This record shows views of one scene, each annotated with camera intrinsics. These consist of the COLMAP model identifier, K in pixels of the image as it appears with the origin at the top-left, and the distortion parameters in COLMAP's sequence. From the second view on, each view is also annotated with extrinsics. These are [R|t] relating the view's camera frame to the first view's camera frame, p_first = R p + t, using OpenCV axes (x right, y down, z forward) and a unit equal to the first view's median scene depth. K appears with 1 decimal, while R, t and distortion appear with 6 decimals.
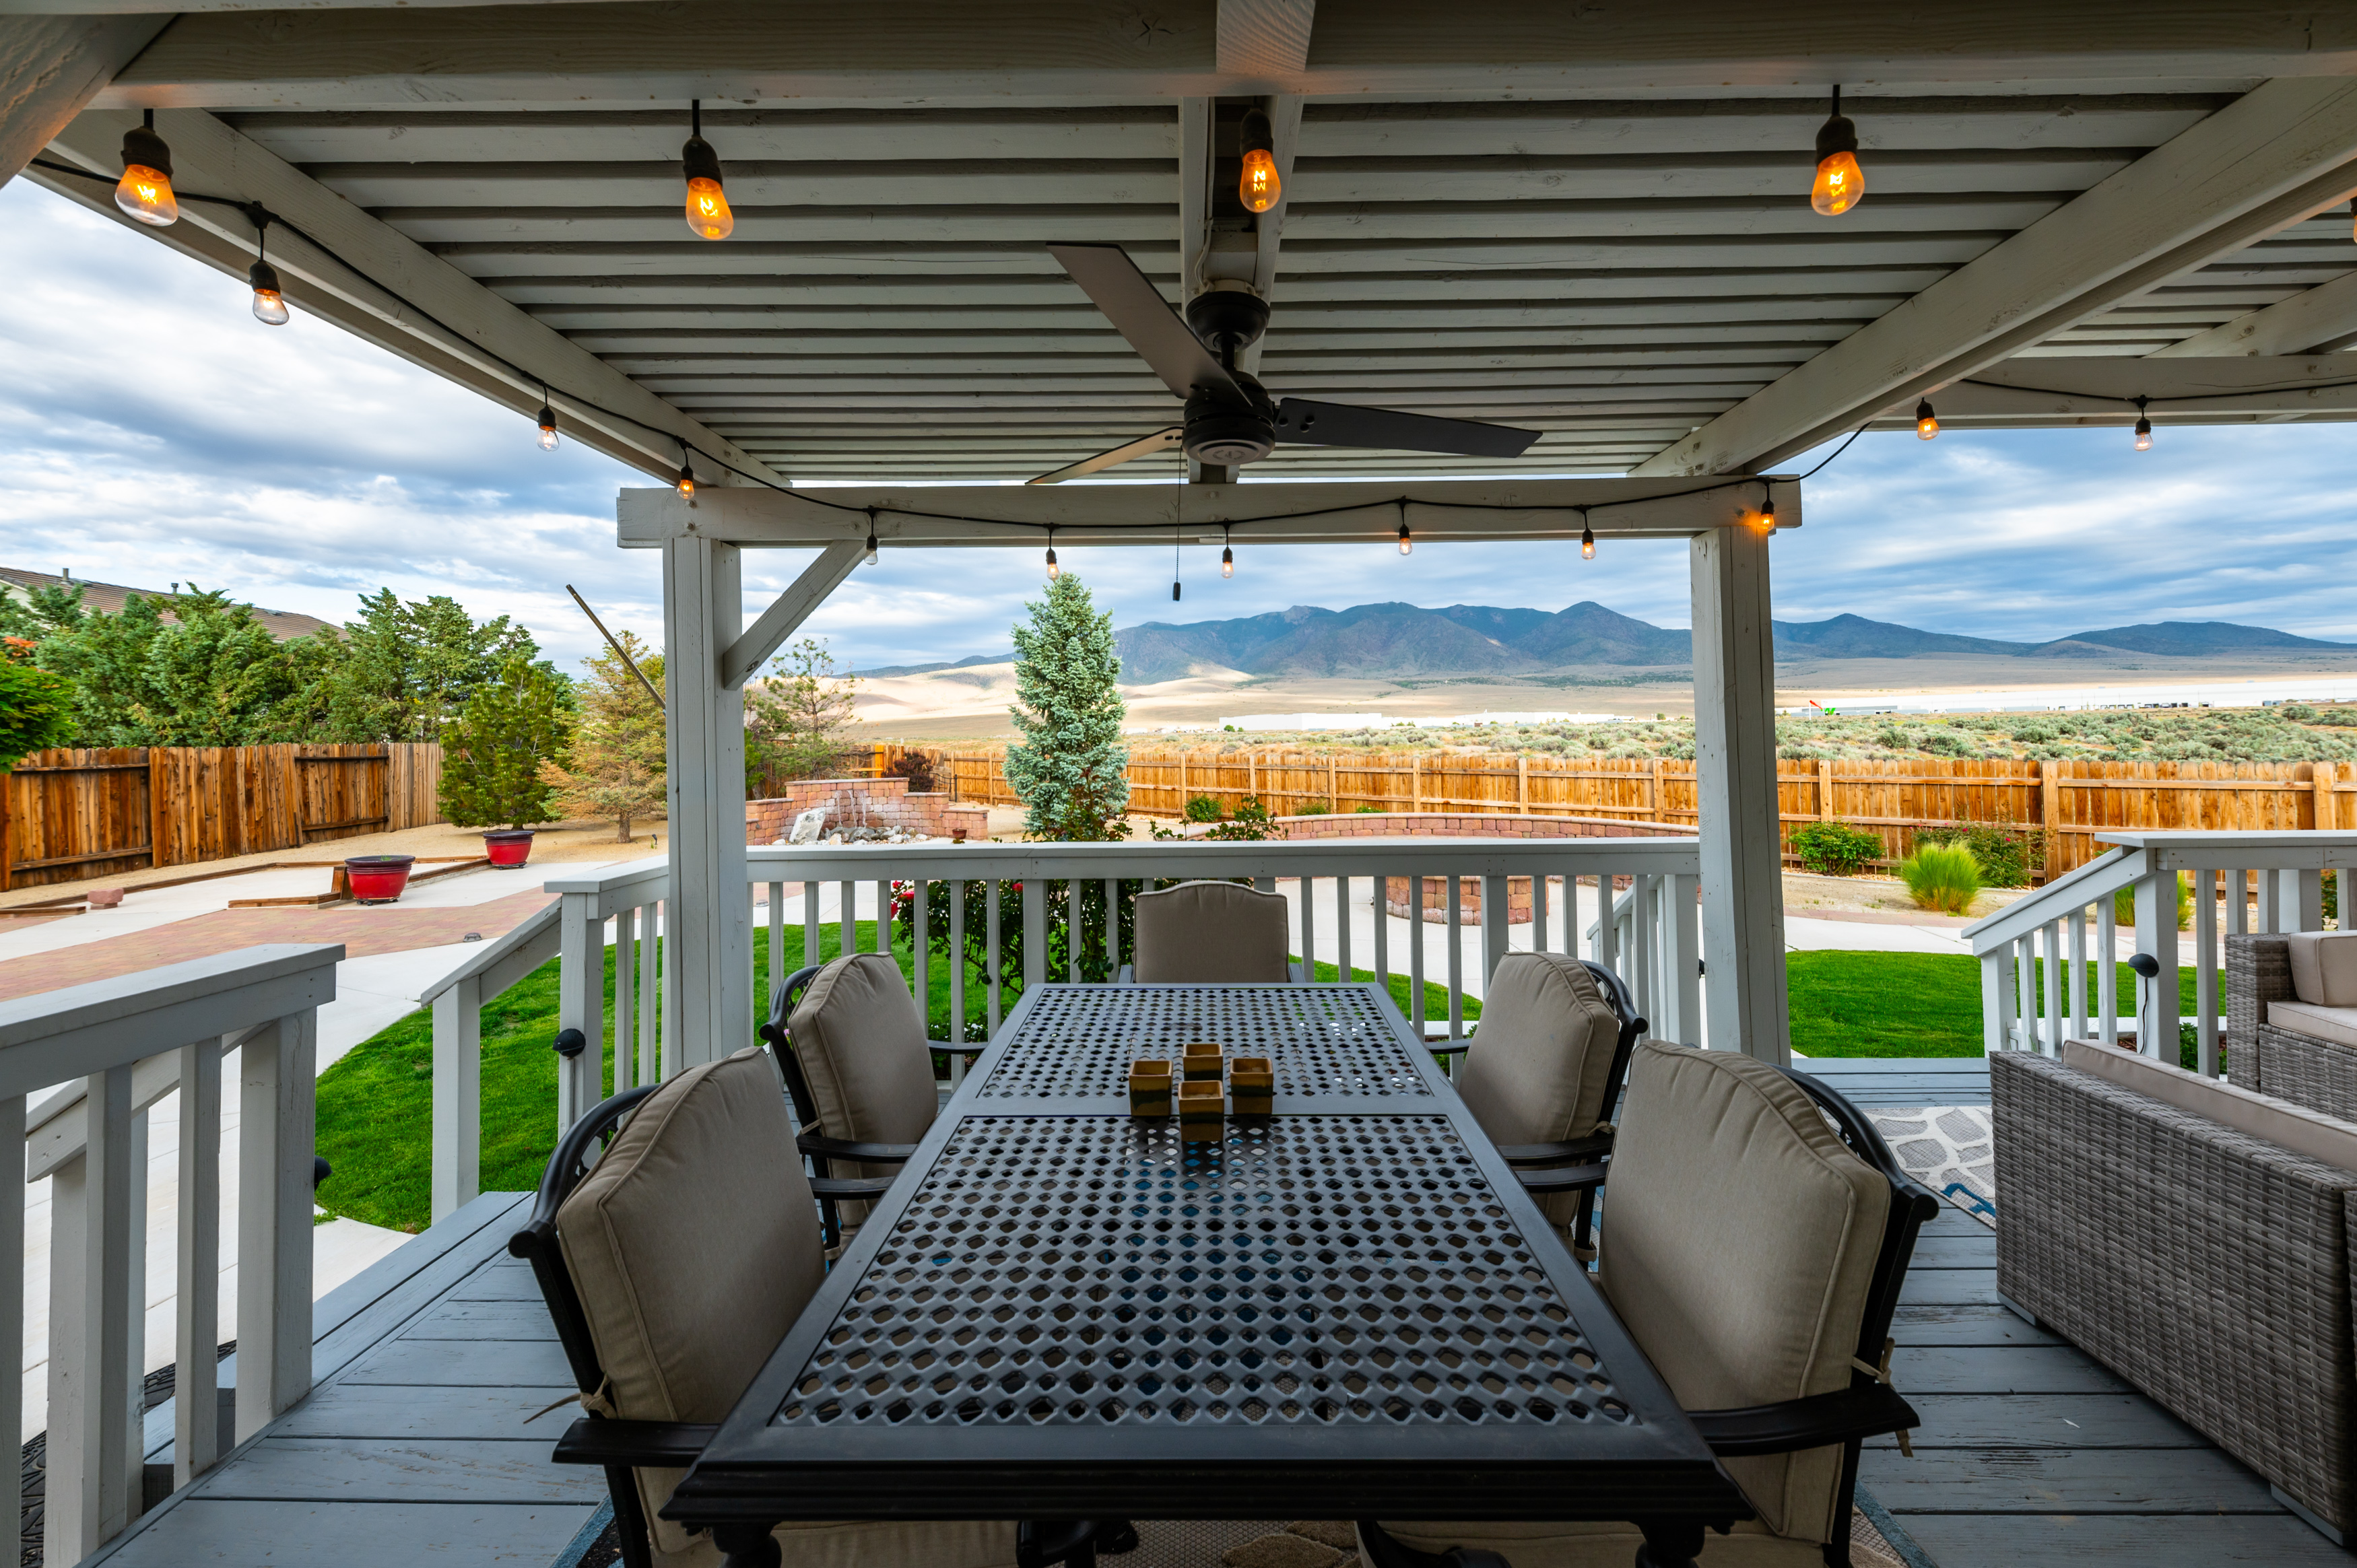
lens RADIAL K [[841.7, 0, 1184.5], [0, 841.7, 721.1], [0, 0, 1]] dist [0.007956, 0.000013]
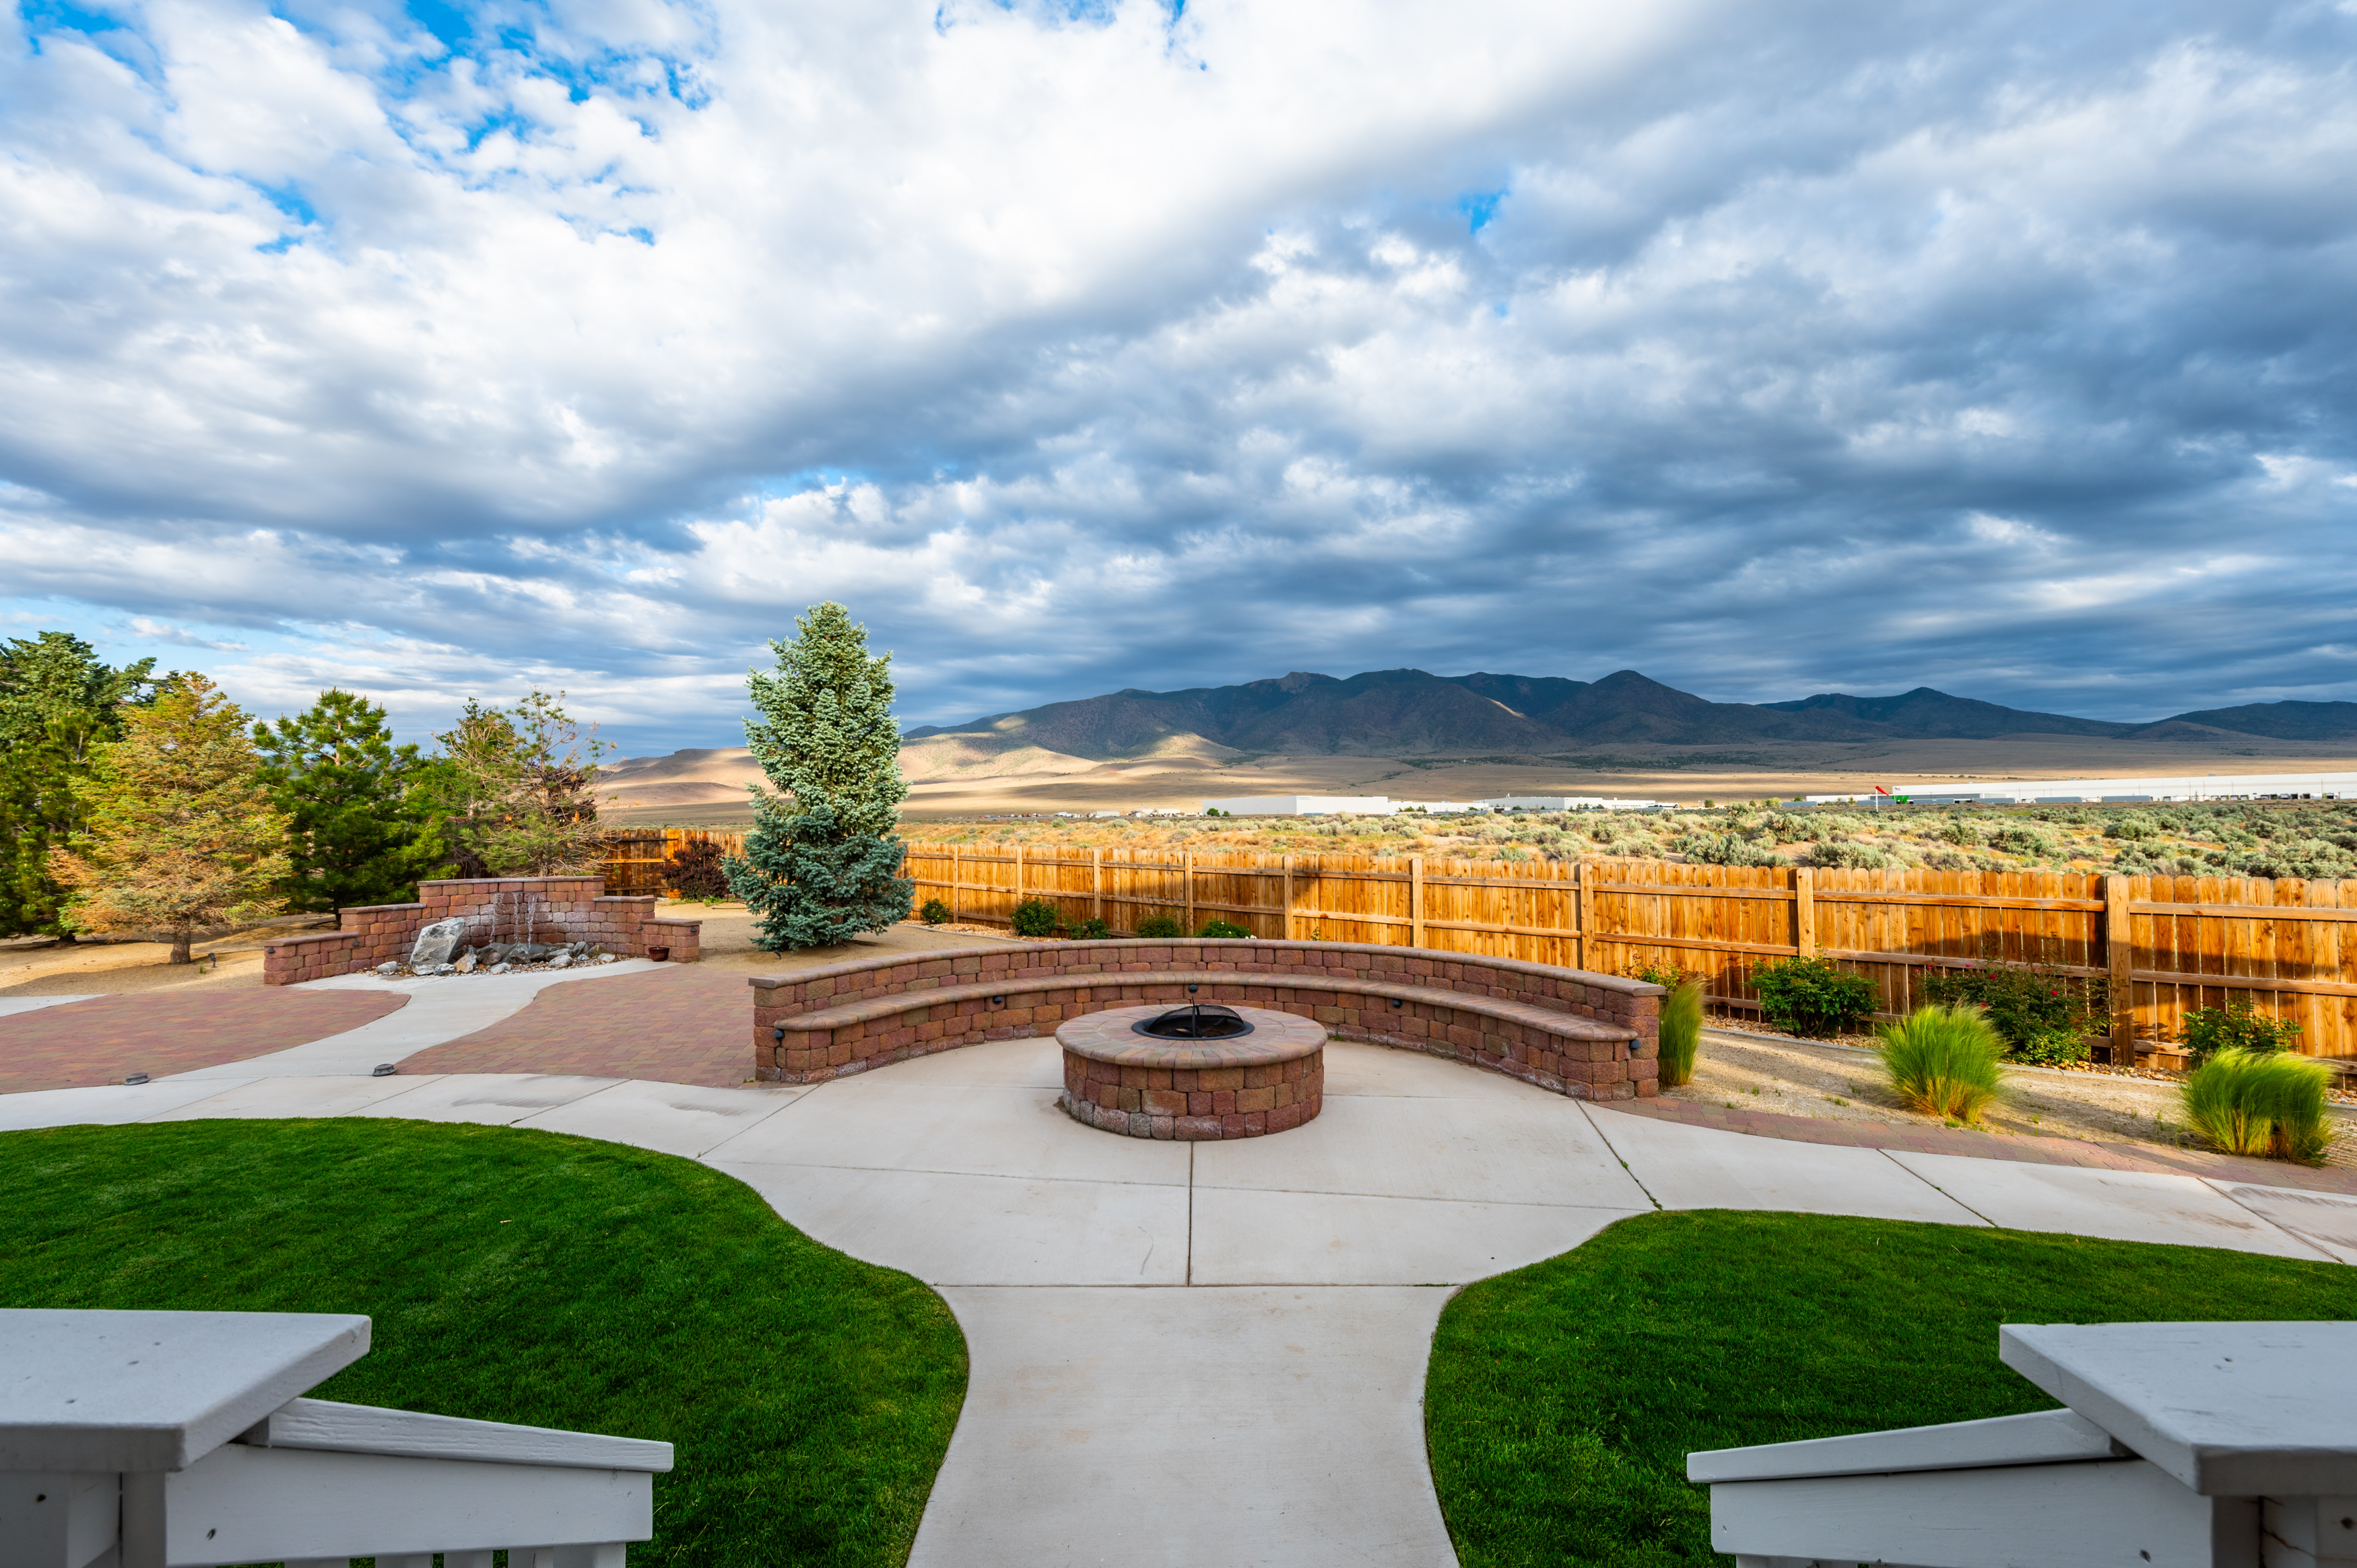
lens RADIAL K [[966.0, 0, 1168.0], [0, 966.0, 789.4], [0, 0, 1]] dist [0.013309, -0.003563]
pose [[0.999941, 0.009994, 0.004286, 0.182101], [-0.009933, 0.999852, -0.014070, -0.001959], [-0.004426, 0.014027, 0.999892, 0.158740]]
